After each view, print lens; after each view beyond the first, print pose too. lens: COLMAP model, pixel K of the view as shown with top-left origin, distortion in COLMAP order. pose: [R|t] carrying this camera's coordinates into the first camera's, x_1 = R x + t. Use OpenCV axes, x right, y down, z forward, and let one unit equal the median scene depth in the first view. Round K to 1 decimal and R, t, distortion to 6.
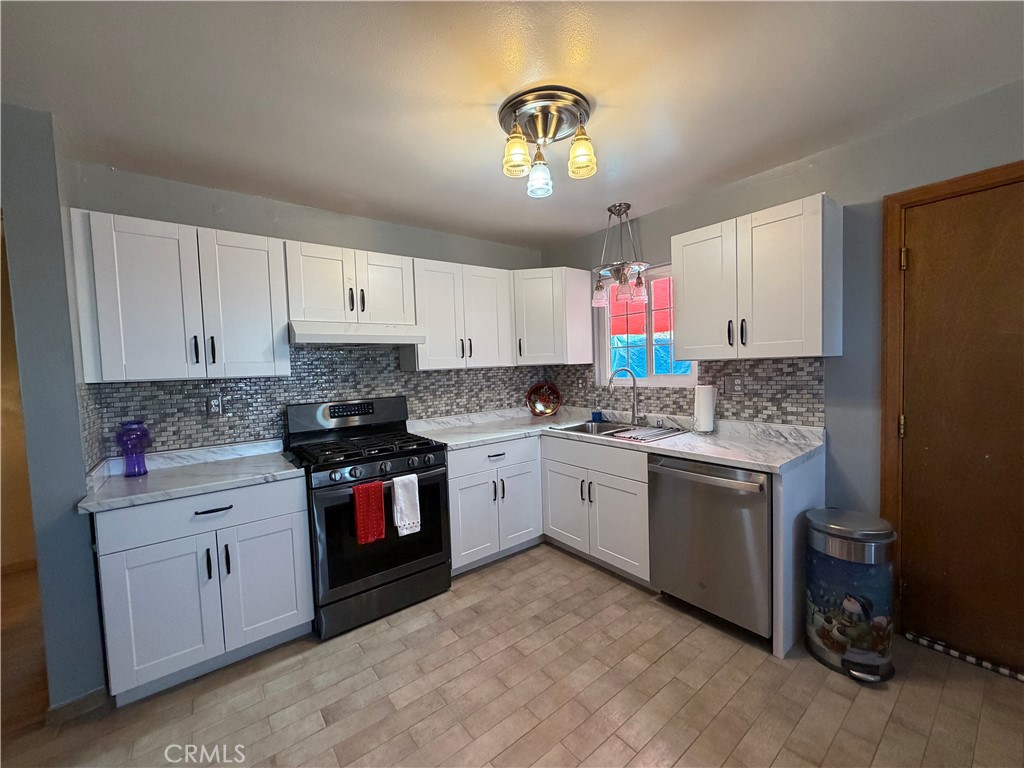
lens RADIAL K [[407.4, 0, 511.1], [0, 407.4, 385.1], [0, 0, 1]] dist [-0.001281, 0.000374]
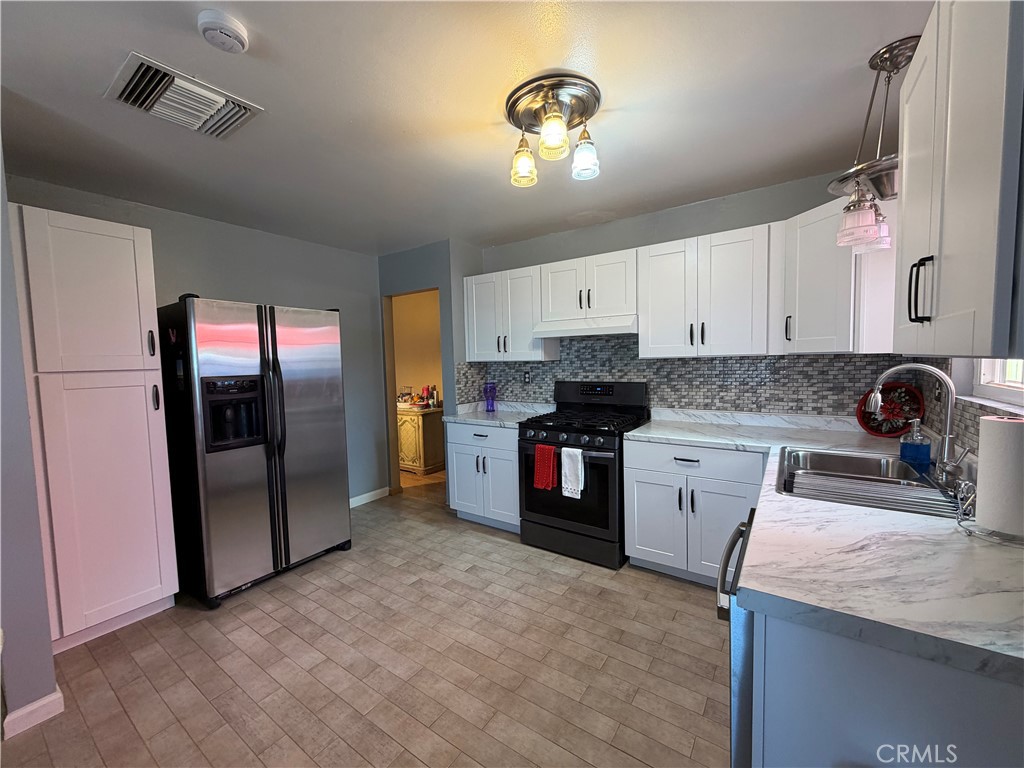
lens RADIAL K [[407.4, 0, 509.7], [0, 407.4, 384.6], [0, 0, 1]] dist [-0.001281, 0.000374]
pose [[0.297942, 0.089014, -0.950425, 0.835899], [-0.033146, 0.996007, 0.082892, -0.057379], [0.954008, 0.006805, 0.299703, 0.491995]]
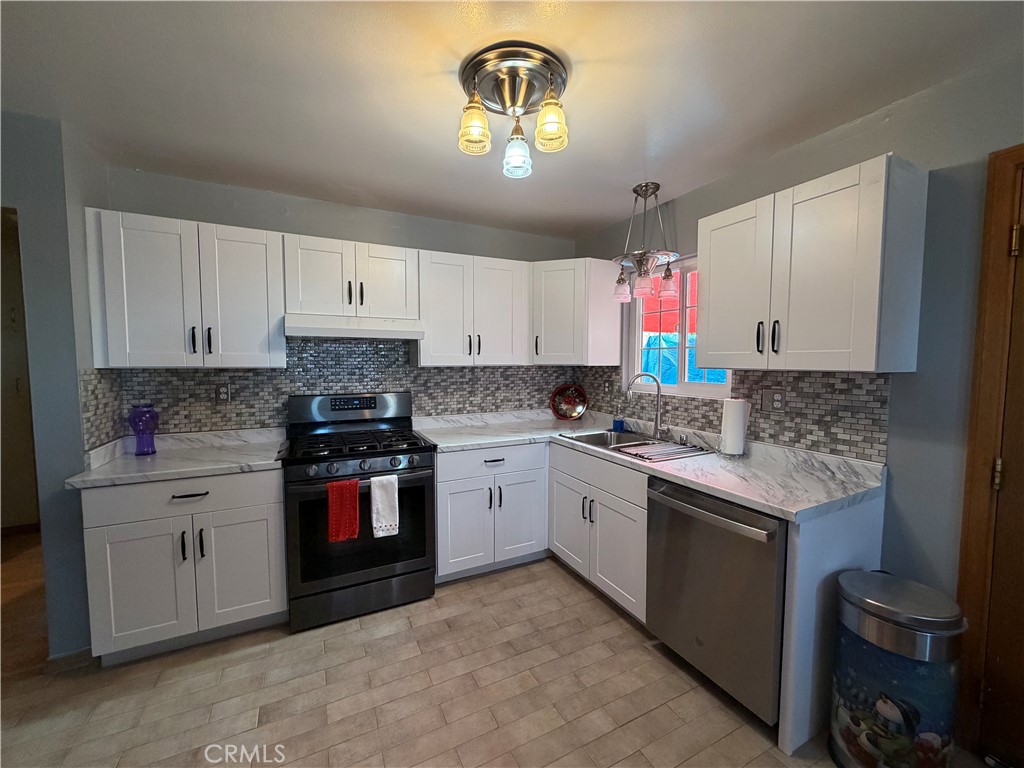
lens RADIAL K [[407.4, 0, 511.0], [0, 407.4, 385.3], [0, 0, 1]] dist [-0.001281, 0.000374]
pose [[0.980626, 0.049451, -0.189546, 0.217391], [-0.046300, 0.998706, 0.021019, -0.027861], [0.190340, -0.011836, 0.981647, 0.115960]]
